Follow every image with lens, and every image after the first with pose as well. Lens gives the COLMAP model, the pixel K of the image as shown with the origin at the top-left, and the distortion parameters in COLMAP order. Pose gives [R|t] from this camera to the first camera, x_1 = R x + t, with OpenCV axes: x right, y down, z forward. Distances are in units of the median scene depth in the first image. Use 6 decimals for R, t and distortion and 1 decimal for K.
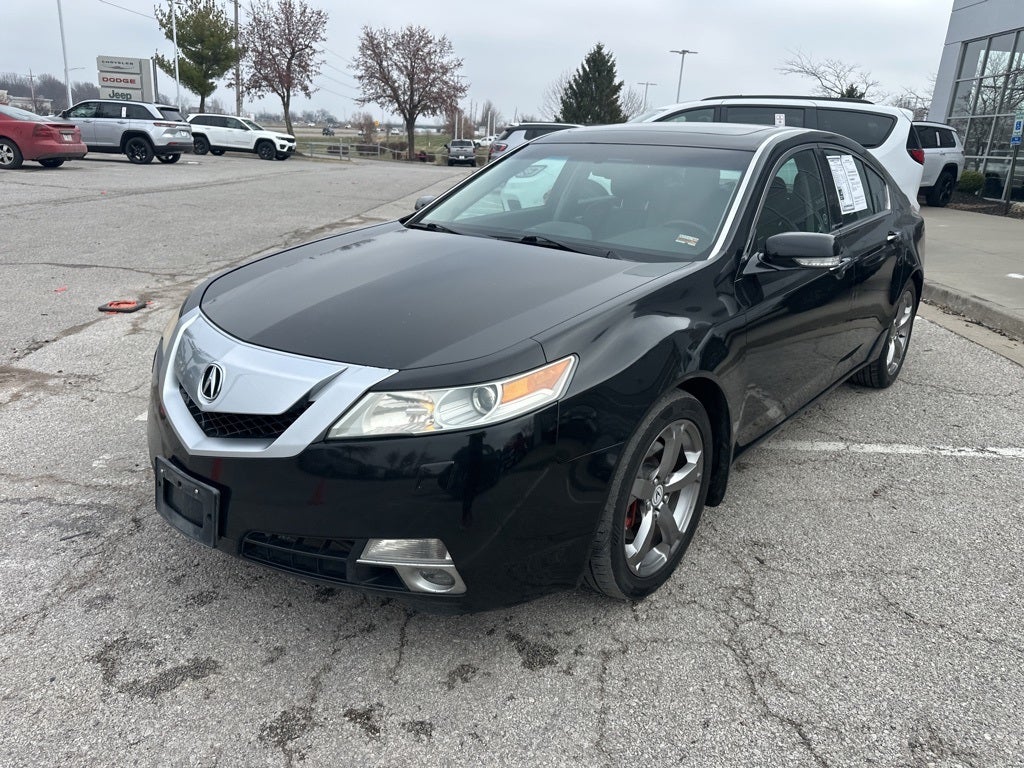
lens RADIAL K [[721.3, 0, 509.6], [0, 721.3, 378.8], [0, 0, 1]] dist [0.026057, -0.029630]
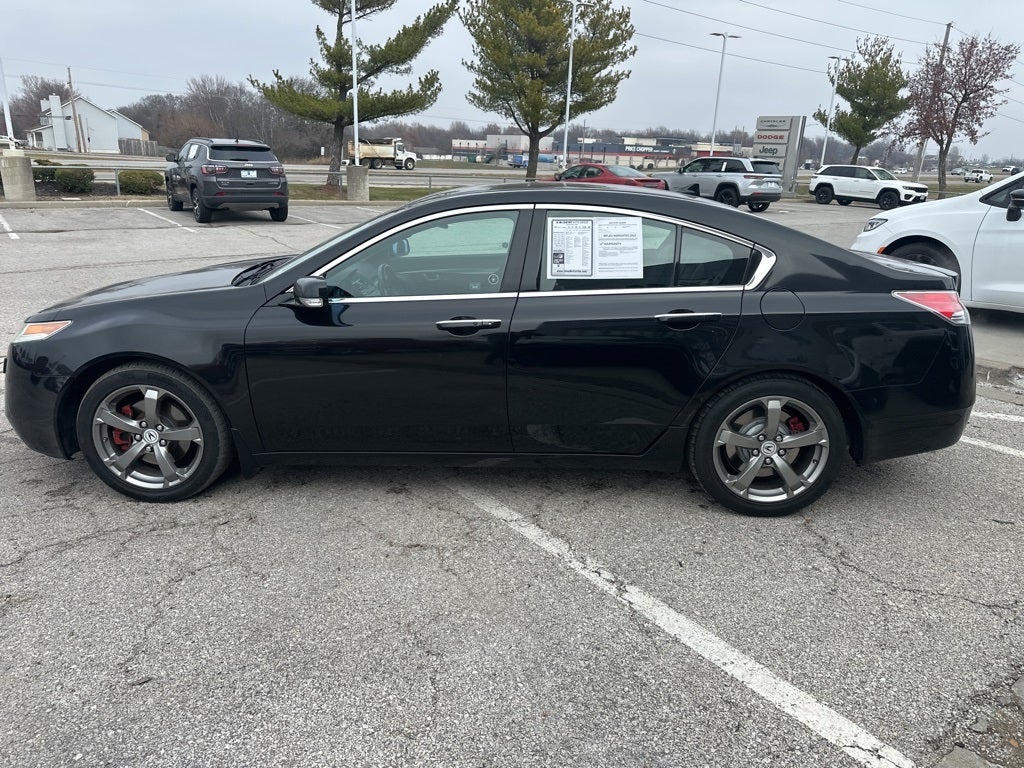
lens RADIAL K [[721.3, 0, 509.4], [0, 721.3, 382.6], [0, 0, 1]] dist [0.026057, -0.029630]
pose [[0.625000, 0.199477, -0.754708, 1.070056], [-0.242283, 0.968624, 0.055375, -0.123315], [0.742074, 0.148244, 0.653720, 0.340711]]
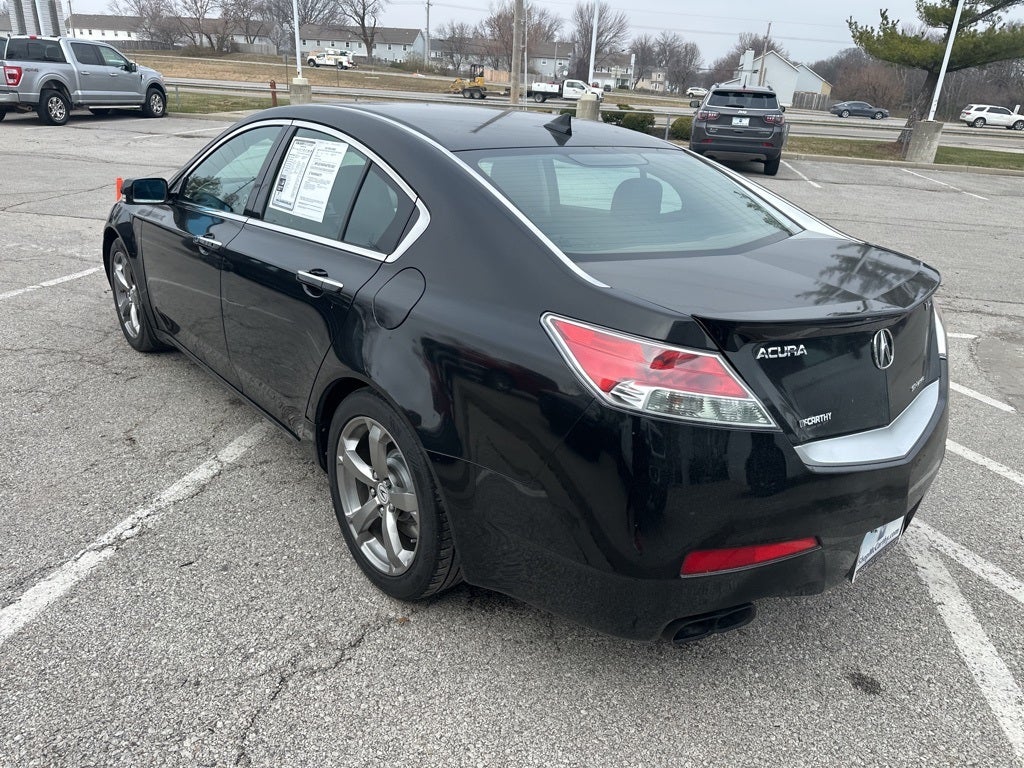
lens RADIAL K [[721.3, 0, 509.5], [0, 721.3, 385.8], [0, 0, 1]] dist [0.026057, -0.029630]
pose [[-0.167668, 0.323456, -0.931270, 1.137520], [-0.365767, 0.856809, 0.363447, -0.412844], [0.915479, 0.401566, -0.025350, 1.241355]]
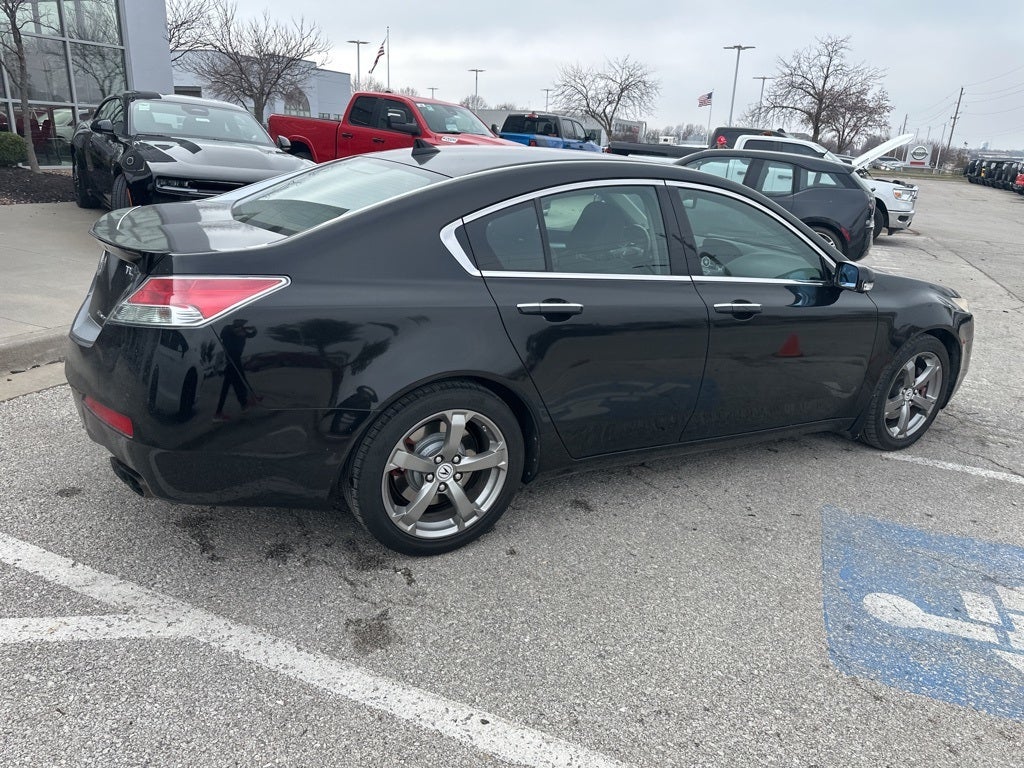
lens RADIAL K [[721.3, 0, 509.3], [0, 721.3, 378.0], [0, 0, 1]] dist [0.026057, -0.029630]
pose [[-0.931631, -0.209565, 0.296894, -0.007417], [0.007786, 0.805278, 0.592846, -0.678968], [-0.363322, 0.554625, -0.748591, 1.917302]]
